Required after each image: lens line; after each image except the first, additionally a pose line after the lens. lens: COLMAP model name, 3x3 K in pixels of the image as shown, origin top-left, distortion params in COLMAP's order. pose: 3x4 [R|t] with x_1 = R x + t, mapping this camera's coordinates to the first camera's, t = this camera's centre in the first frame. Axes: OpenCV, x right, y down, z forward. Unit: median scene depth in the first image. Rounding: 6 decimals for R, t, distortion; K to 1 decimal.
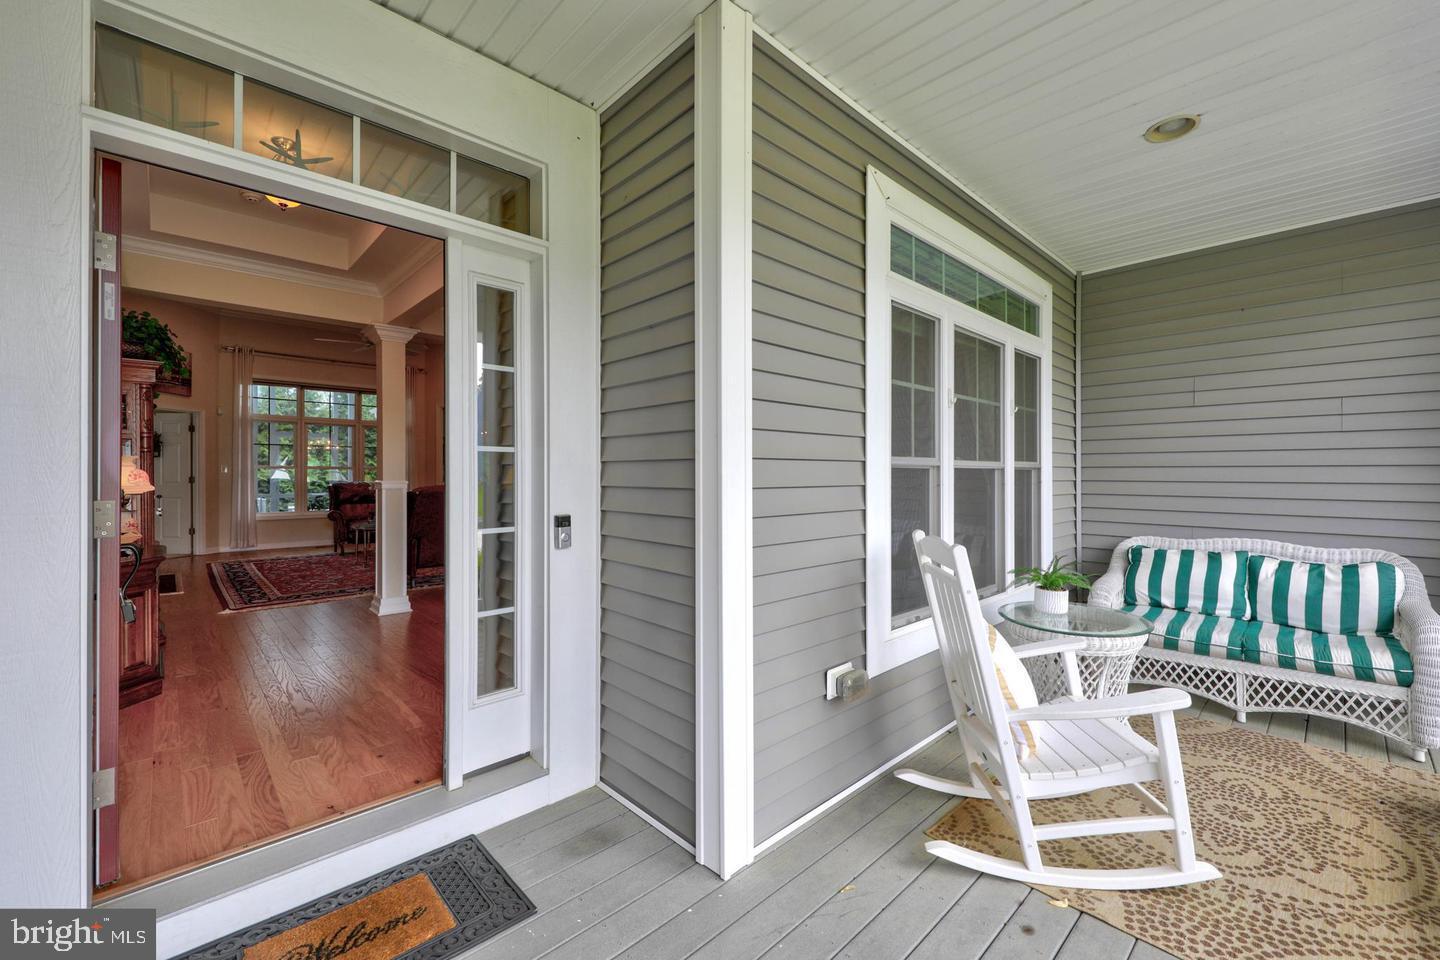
lens RADIAL K [[572.5, 0, 722.1], [0, 572.5, 475.8], [0, 0, 1]] dist [0.008557, -0.000236]
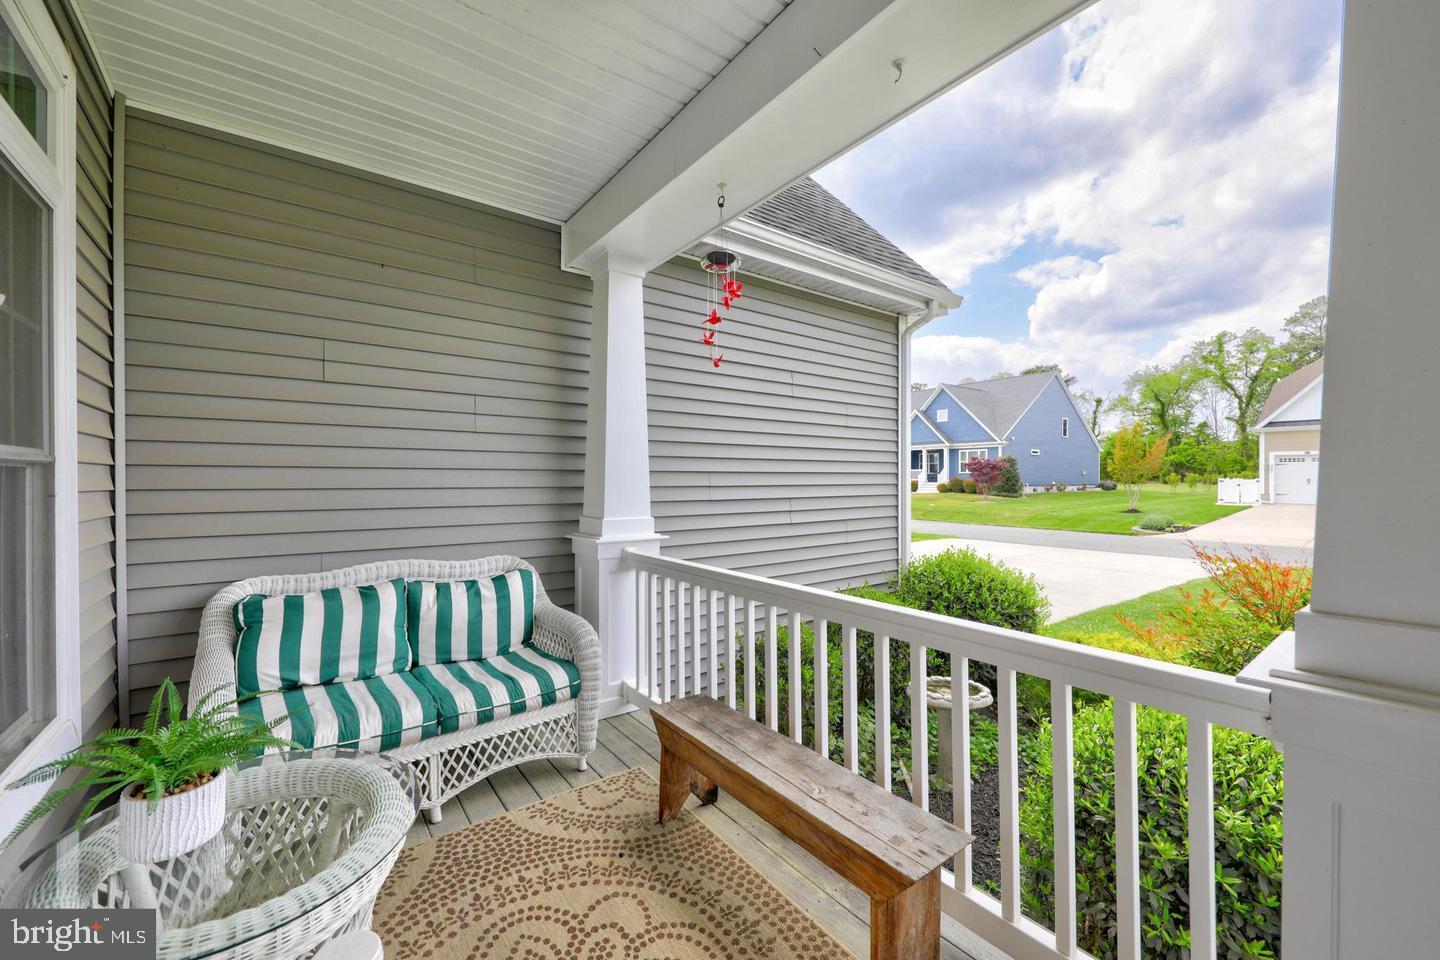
lens RADIAL K [[572.5, 0, 723.3], [0, 572.5, 473.7], [0, 0, 1]] dist [0.008557, -0.000236]
pose [[0.099215, 0.009326, 0.995022, 0.210146], [-0.000459, 0.999956, -0.009326, -0.001294], [-0.995066, 0.000469, 0.099215, 0.554280]]
